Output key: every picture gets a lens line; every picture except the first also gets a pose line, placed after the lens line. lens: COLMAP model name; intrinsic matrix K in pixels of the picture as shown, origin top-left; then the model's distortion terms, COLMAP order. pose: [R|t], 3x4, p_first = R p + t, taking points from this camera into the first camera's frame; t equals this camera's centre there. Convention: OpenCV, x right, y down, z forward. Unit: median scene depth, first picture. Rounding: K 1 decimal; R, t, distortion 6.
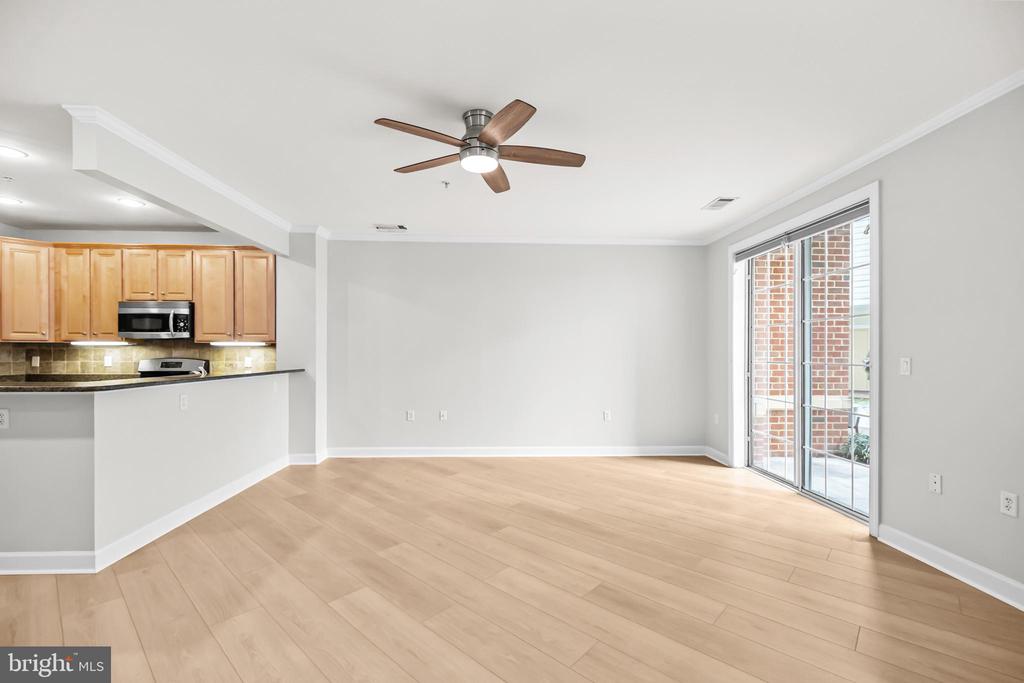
lens RADIAL K [[434.9, 0, 510.2], [0, 434.9, 351.5], [0, 0, 1]] dist [0.002793, 0.000090]
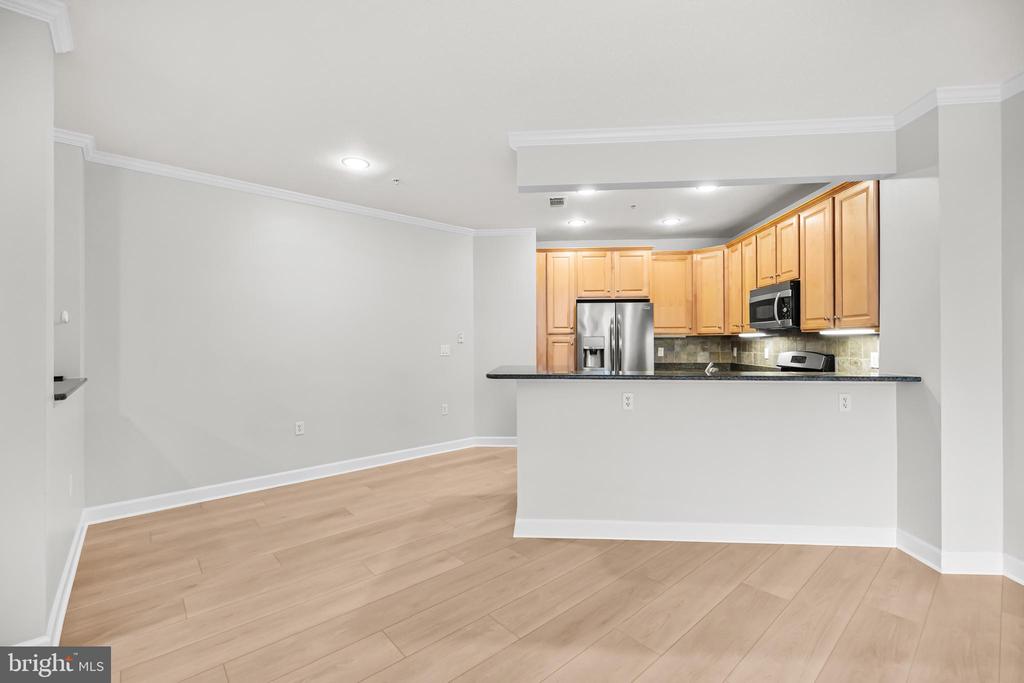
lens RADIAL K [[434.9, 0, 513.7], [0, 434.9, 342.1], [0, 0, 1]] dist [0.002793, 0.000090]
pose [[-0.101960, -0.000890, -0.994788, 0.098669], [0.002613, 0.999996, -0.001163, -0.002610], [0.994785, -0.002718, -0.101957, 0.572072]]
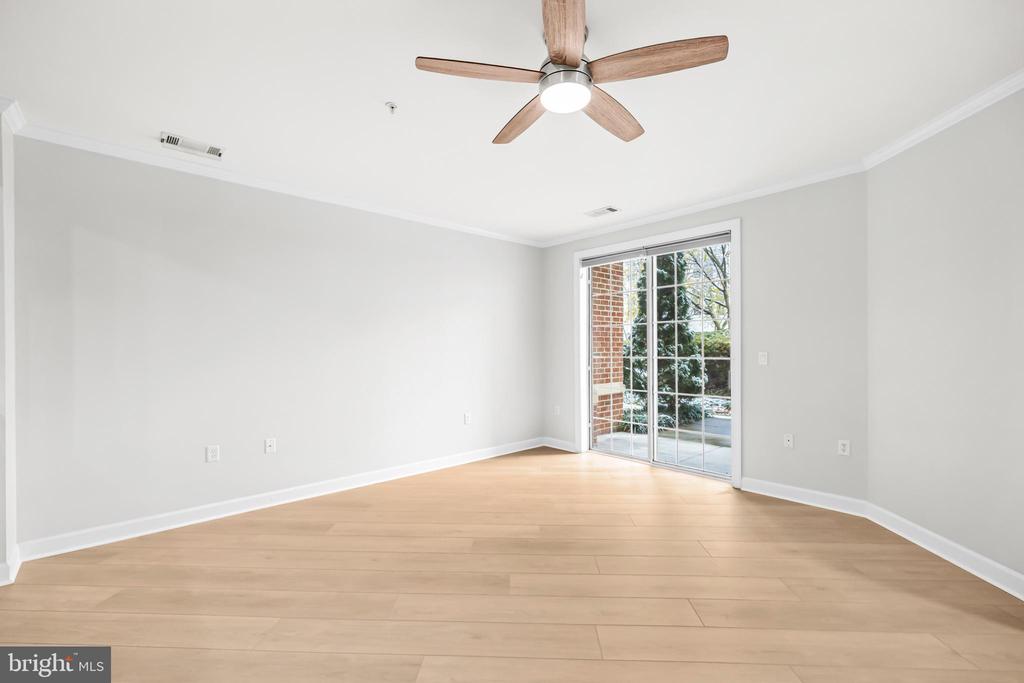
lens RADIAL K [[434.9, 0, 508.7], [0, 434.9, 347.8], [0, 0, 1]] dist [0.002793, 0.000090]
pose [[0.771016, -0.008045, 0.636765, -0.325653], [0.007418, 0.999966, 0.003652, -0.005670], [-0.636772, 0.001908, 0.771050, 0.260251]]
